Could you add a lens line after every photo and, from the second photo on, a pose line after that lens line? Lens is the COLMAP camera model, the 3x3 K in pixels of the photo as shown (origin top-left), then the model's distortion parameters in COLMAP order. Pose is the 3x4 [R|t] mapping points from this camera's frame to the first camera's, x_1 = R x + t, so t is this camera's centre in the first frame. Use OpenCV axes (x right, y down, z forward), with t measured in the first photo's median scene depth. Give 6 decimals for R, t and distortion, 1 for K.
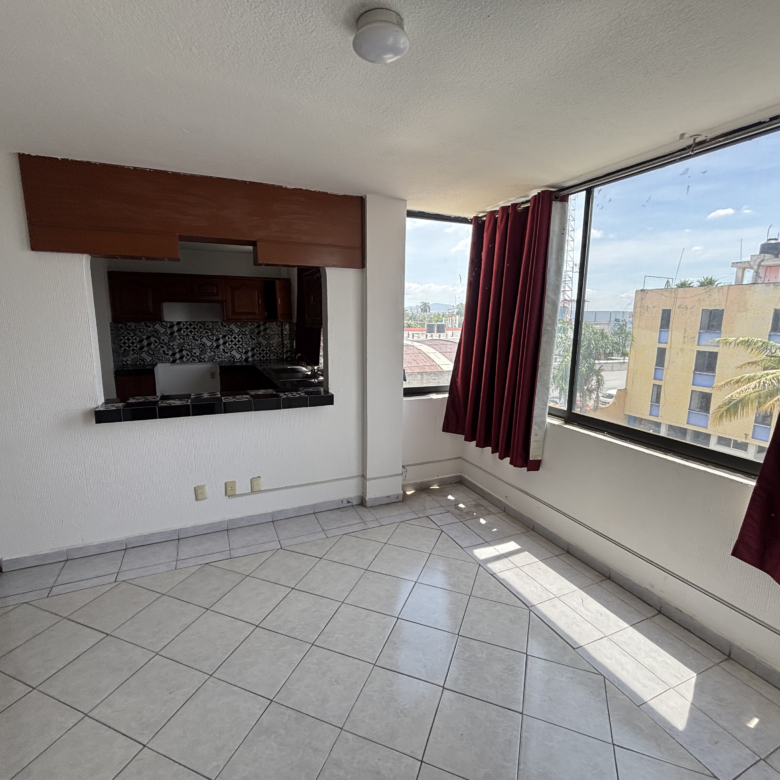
lens RADIAL K [[417.7, 0, 391.0], [0, 417.7, 388.8], [0, 0, 1]] dist [0.001647, -0.001200]
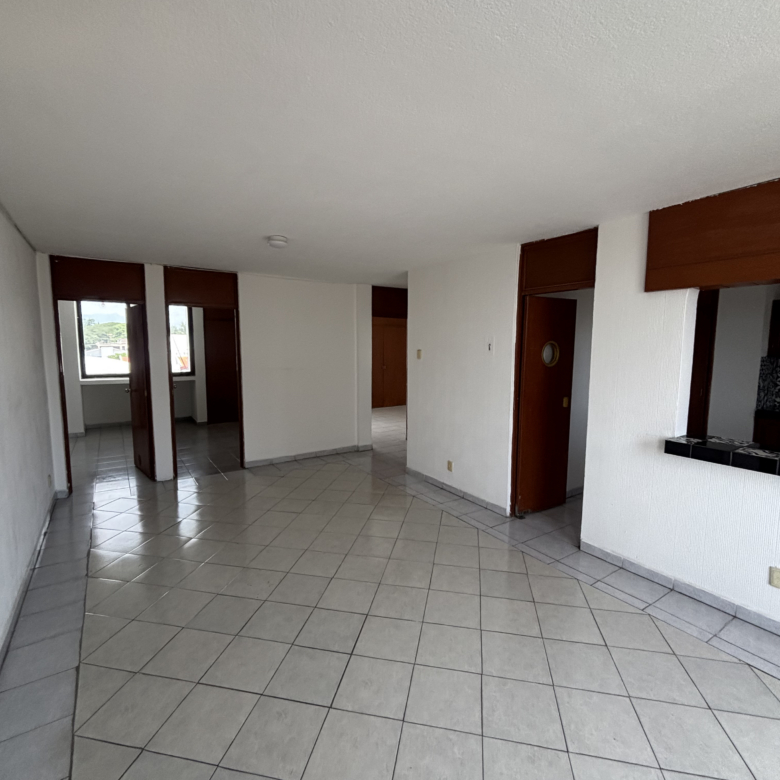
lens RADIAL K [[417.7, 0, 391.0], [0, 417.7, 388.8], [0, 0, 1]] dist [0.001647, -0.001200]
pose [[0.167142, 0.093036, -0.981533, 0.073548], [-0.175375, 0.982467, 0.063261, -0.007471], [0.970210, 0.161563, 0.180528, 0.062124]]
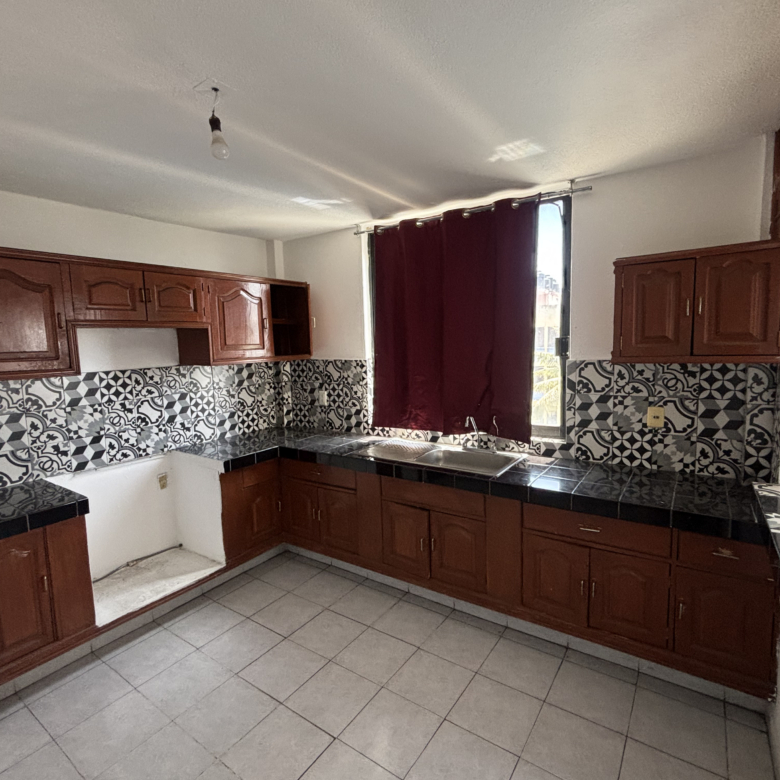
lens RADIAL K [[455.3, 0, 390.0], [0, 455.3, 390.0], [0, 0, 1]] dist [-0.000916, -0.000286]
pose [[0.852190, -0.090668, 0.515318, -0.489431], [0.124716, 0.991684, -0.031763, -0.090537], [-0.508152, 0.091336, 0.856410, 0.447188]]
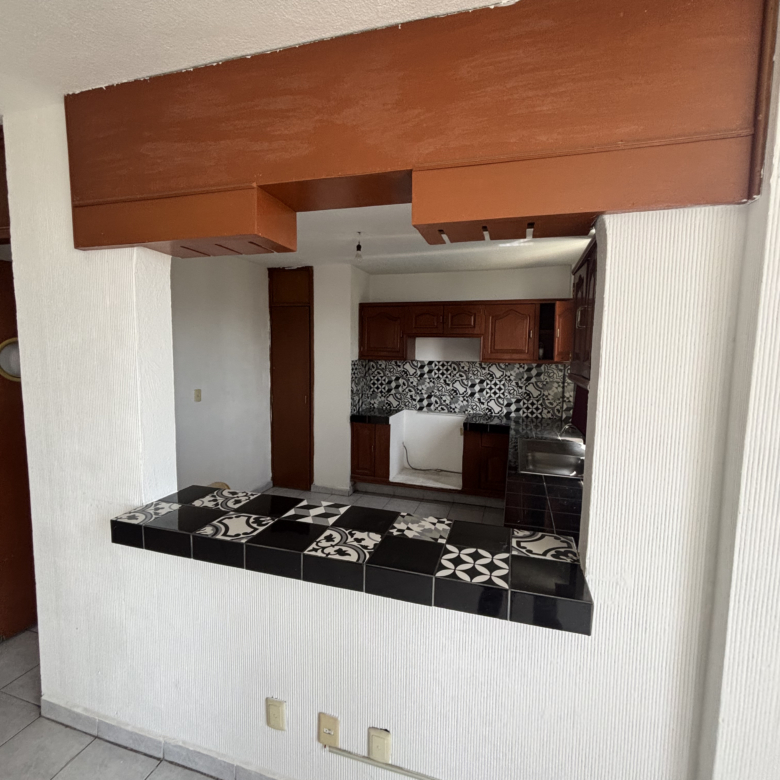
lens RADIAL K [[417.7, 0, 391.0], [0, 417.7, 388.8], [0, 0, 1]] dist [0.001647, -0.001200]
pose [[0.752440, 0.064382, -0.655507, -0.030483], [-0.123851, 0.991289, -0.044804, -0.061731], [0.646912, 0.114897, 0.753859, 0.346691]]
